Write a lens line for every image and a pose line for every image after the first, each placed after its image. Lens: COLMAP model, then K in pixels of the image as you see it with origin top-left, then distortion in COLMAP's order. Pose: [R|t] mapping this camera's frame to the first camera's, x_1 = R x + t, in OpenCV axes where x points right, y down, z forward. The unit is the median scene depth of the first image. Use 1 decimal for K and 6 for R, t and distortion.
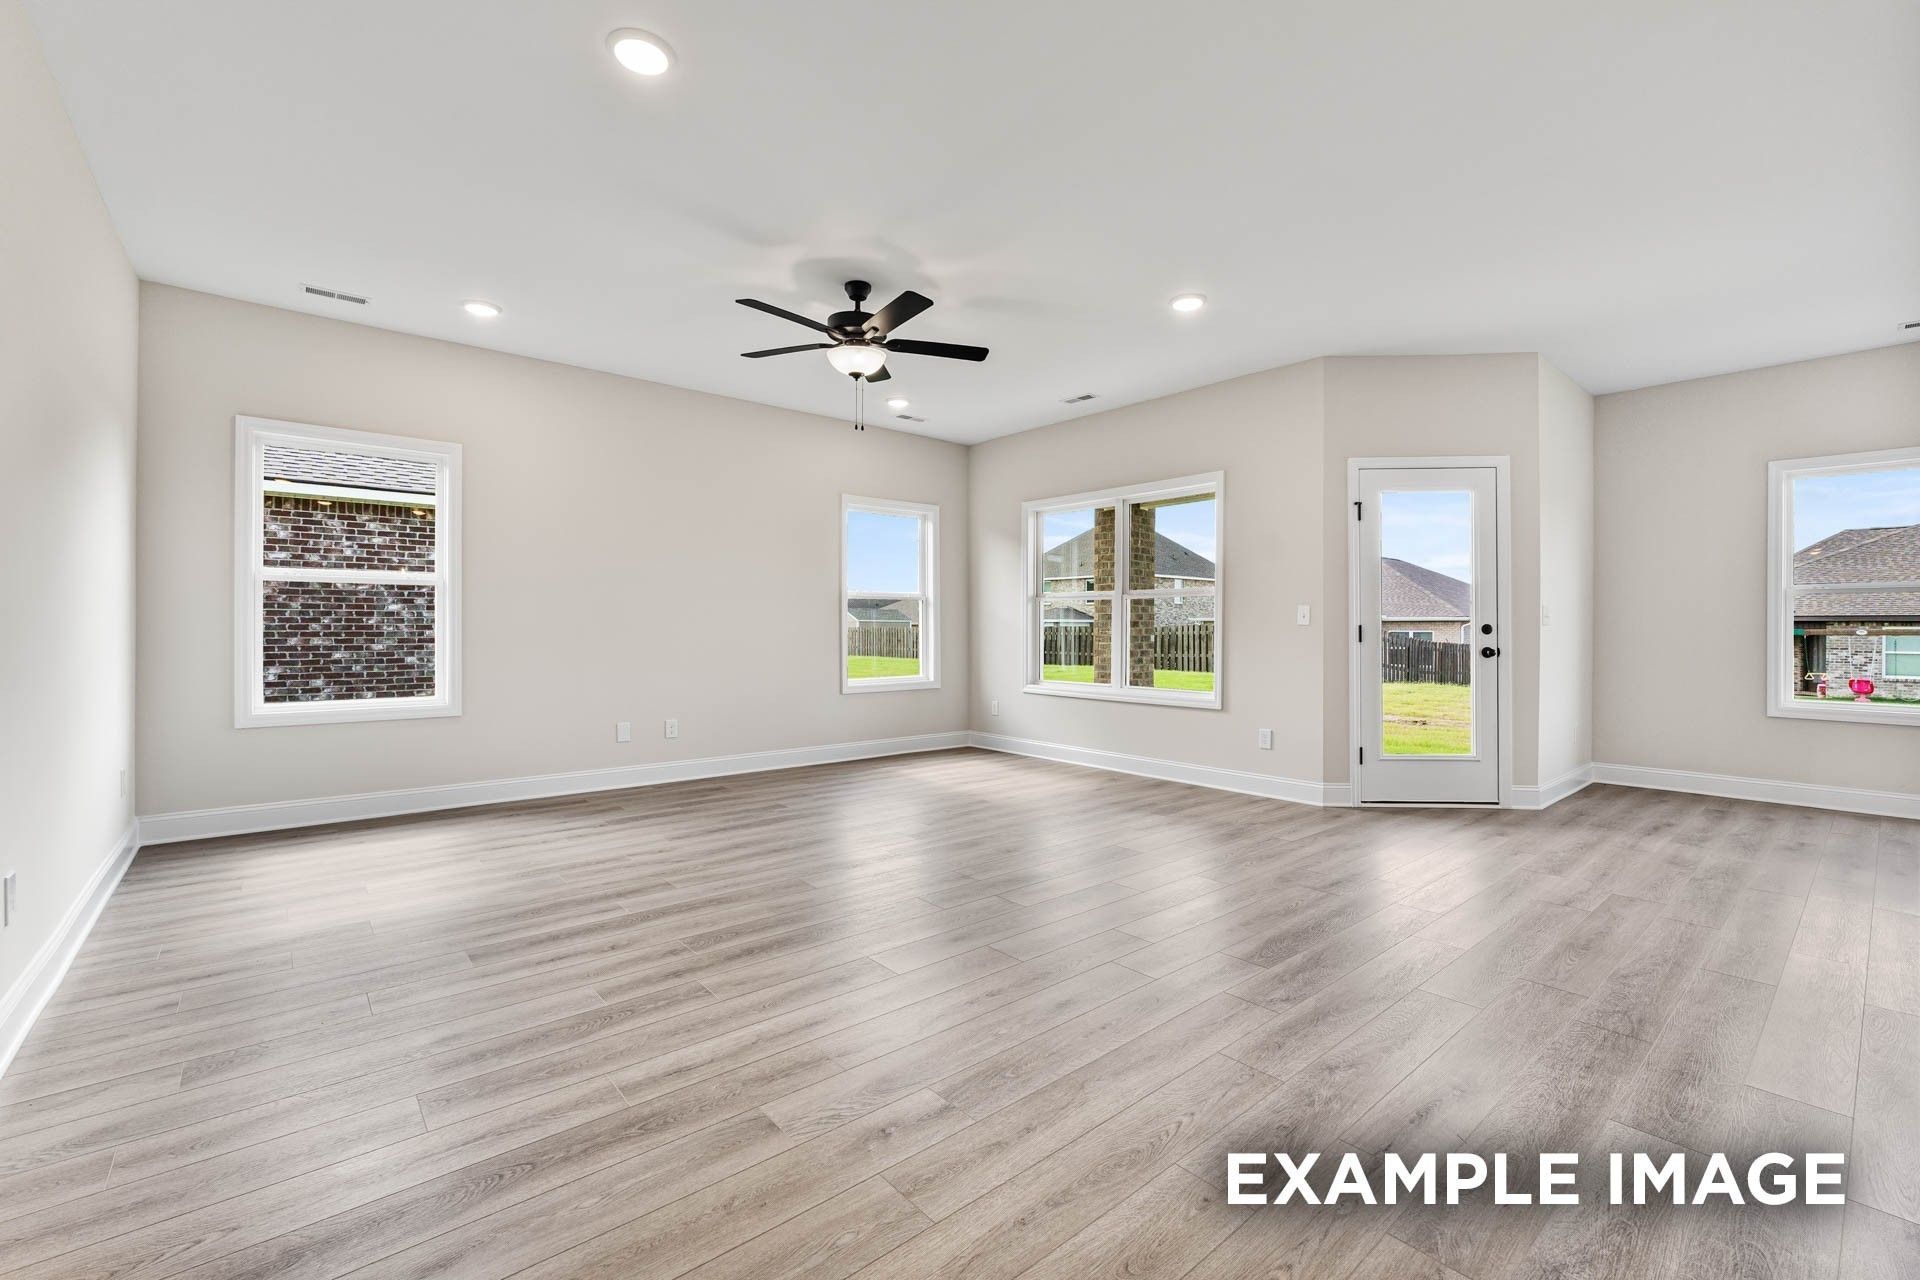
lens RADIAL K [[812.2, 0, 975.5], [0, 812.2, 627.0], [0, 0, 1]] dist [-0.003893, 0.000137]
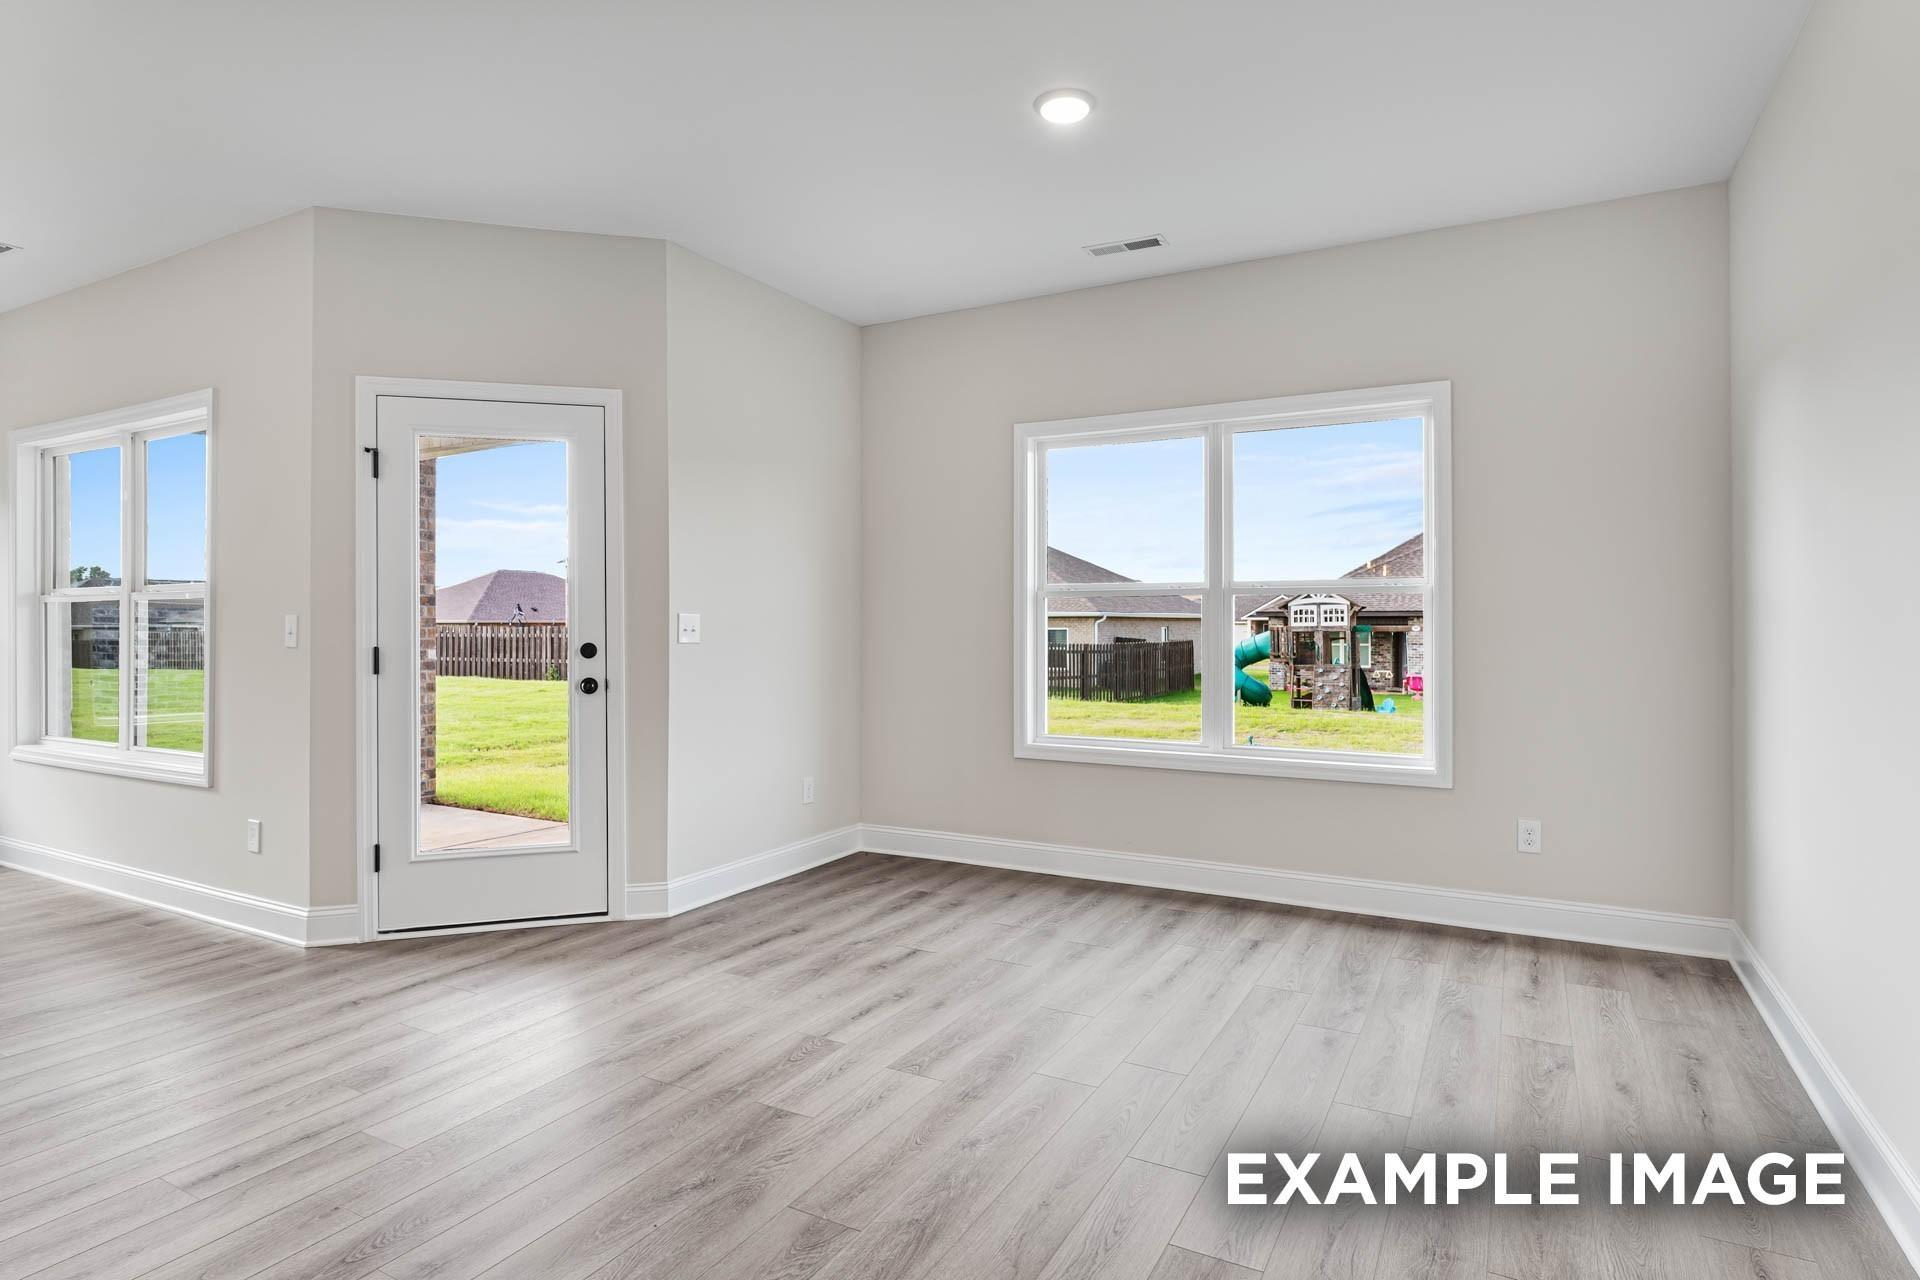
lens RADIAL K [[1002.3, 0, 955.9], [0, 1002.3, 630.1], [0, 0, 1]] dist [0.000202, -0.000051]
pose [[0.942647, -0.007935, 0.333697, 0.624131], [0.005726, 0.999955, 0.007603, -0.018340], [-0.333742, -0.005256, 0.942650, 0.128331]]
